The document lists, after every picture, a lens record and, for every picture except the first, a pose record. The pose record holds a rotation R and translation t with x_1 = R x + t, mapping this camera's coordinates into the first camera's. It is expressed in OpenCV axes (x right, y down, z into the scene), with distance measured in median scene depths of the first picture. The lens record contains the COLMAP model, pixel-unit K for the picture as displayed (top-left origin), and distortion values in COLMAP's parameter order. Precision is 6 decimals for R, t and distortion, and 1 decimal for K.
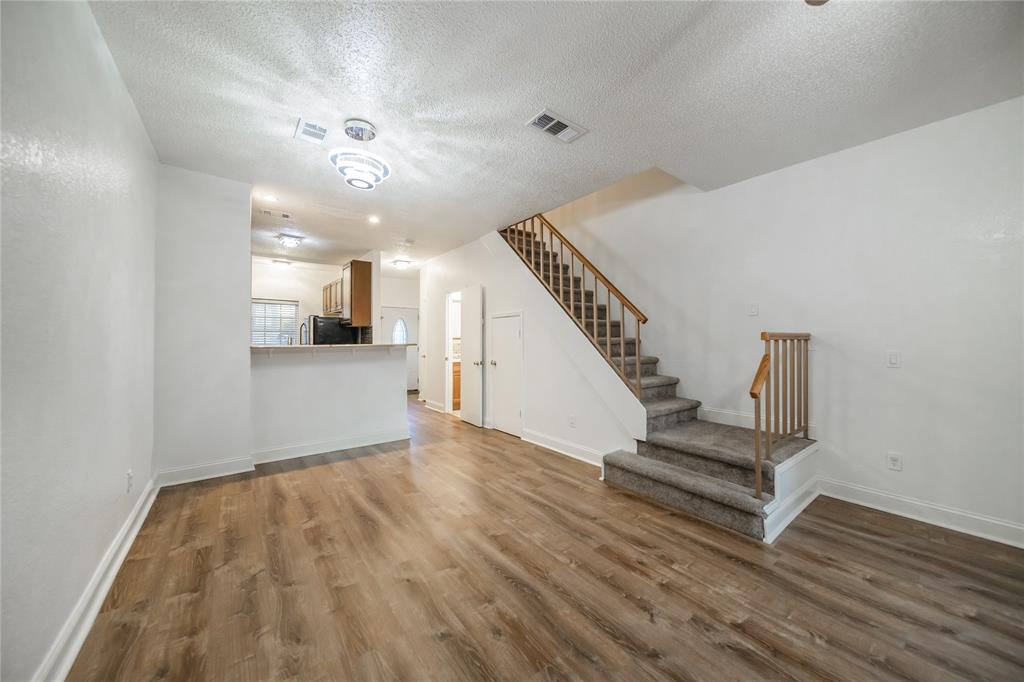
lens RADIAL K [[356.8, 0, 512.0], [0, 356.8, 341.0], [0, 0, 1]] dist [-0.001519, -0.000159]
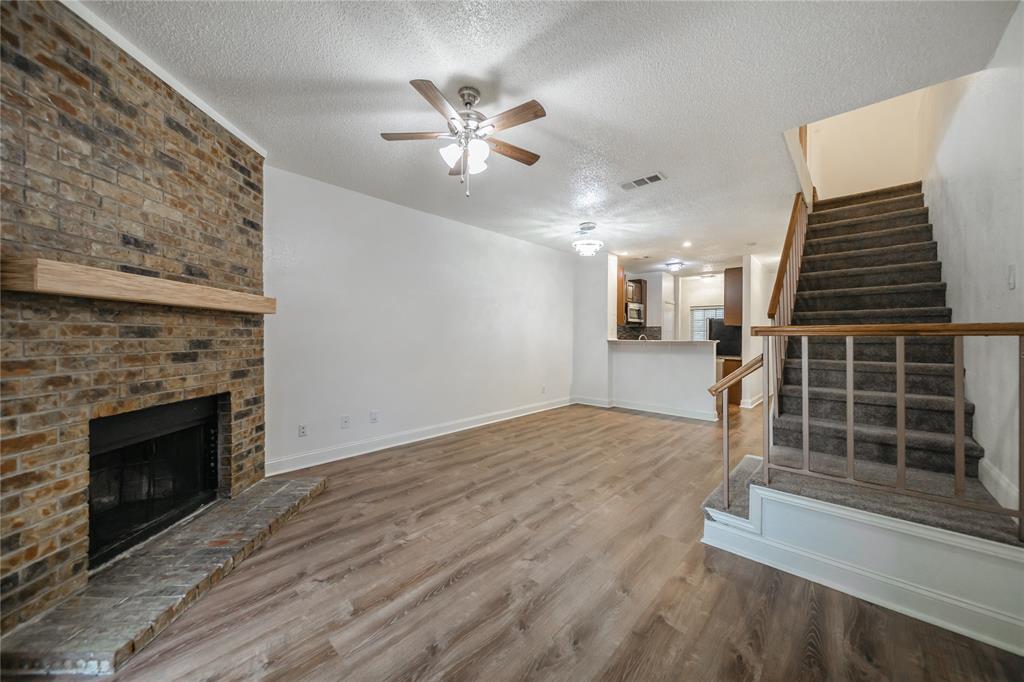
lens RADIAL K [[360.7, 0, 510.1], [0, 360.7, 336.3], [0, 0, 1]] dist [-0.000818, -0.000107]
pose [[0.176902, 0.001938, -0.984227, 1.364056], [-0.014565, 0.999894, -0.000649, 0.007617], [0.984121, 0.014450, 0.176912, 0.246136]]
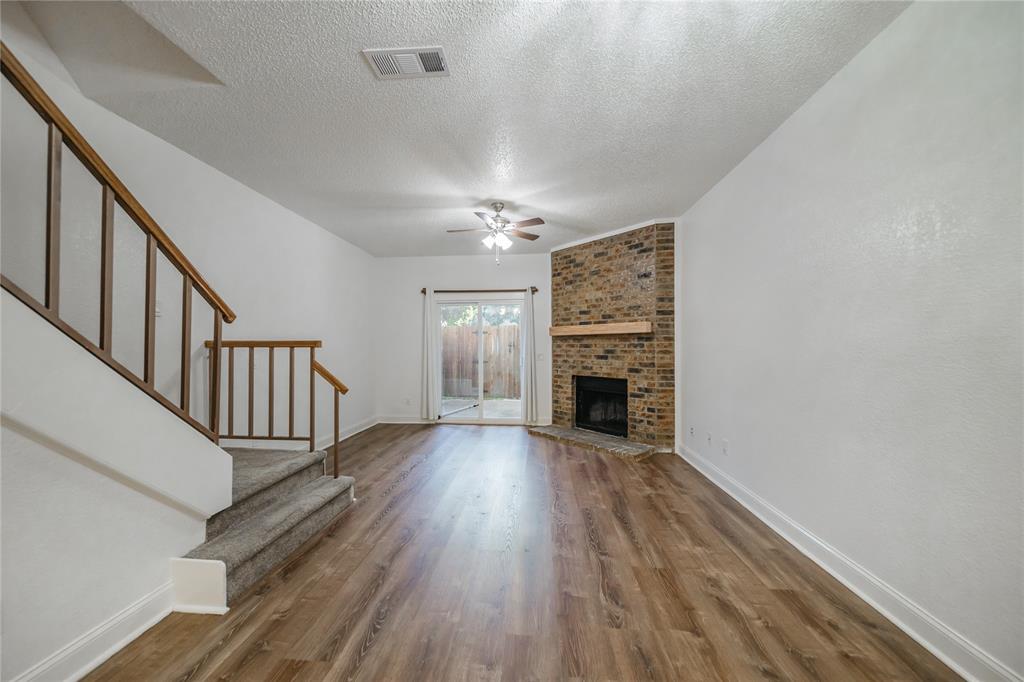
lens RADIAL K [[379.3, 0, 508.5], [0, 379.3, 346.2], [0, 0, 1]] dist [-0.000604, -0.000144]
pose [[-0.742115, 0.002901, 0.670266, -0.544718], [0.009353, 0.999938, 0.006028, -0.005397], [-0.670207, 0.010743, -0.742096, 1.401916]]
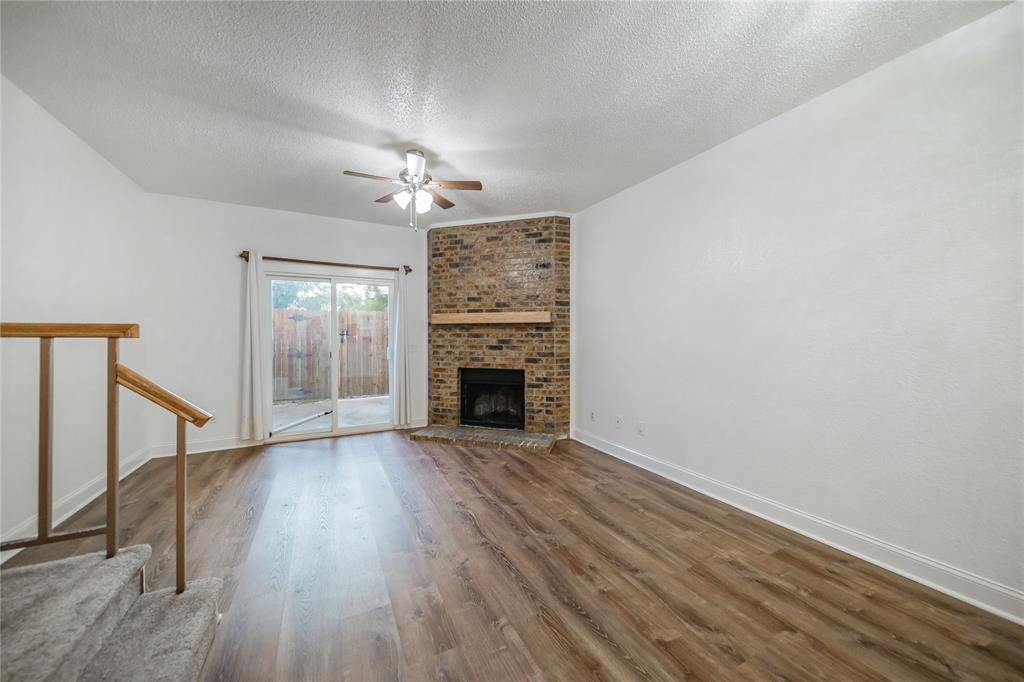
lens RADIAL K [[369.1, 0, 520.7], [0, 369.1, 336.5], [0, 0, 1]] dist [-0.000532, -0.000109]
pose [[-0.988215, -0.000219, 0.153072, 0.005374], [0.001623, 0.999928, 0.011907, -0.007843], [-0.153063, 0.012015, -0.988143, 1.386828]]
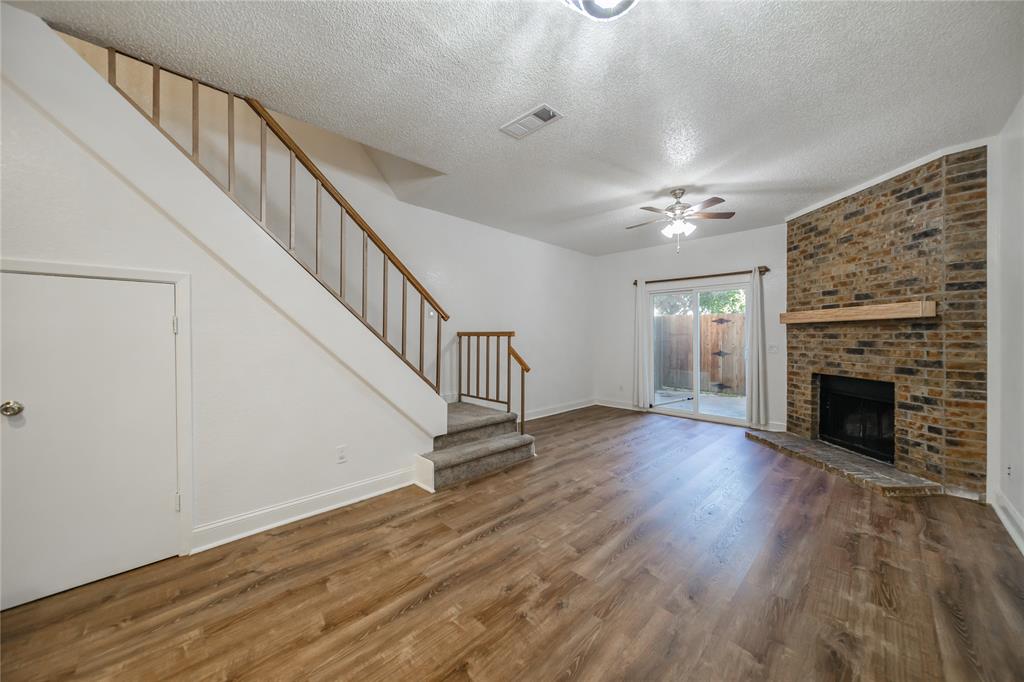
lens RADIAL K [[372.6, 0, 496.8], [0, 372.6, 336.3], [0, 0, 1]] dist [-0.000753, -0.000496]
pose [[-0.110838, 0.000454, 0.993838, -0.866215], [0.008099, 0.999967, 0.000446, -0.002197], [-0.993805, 0.008099, -0.110838, 1.166828]]
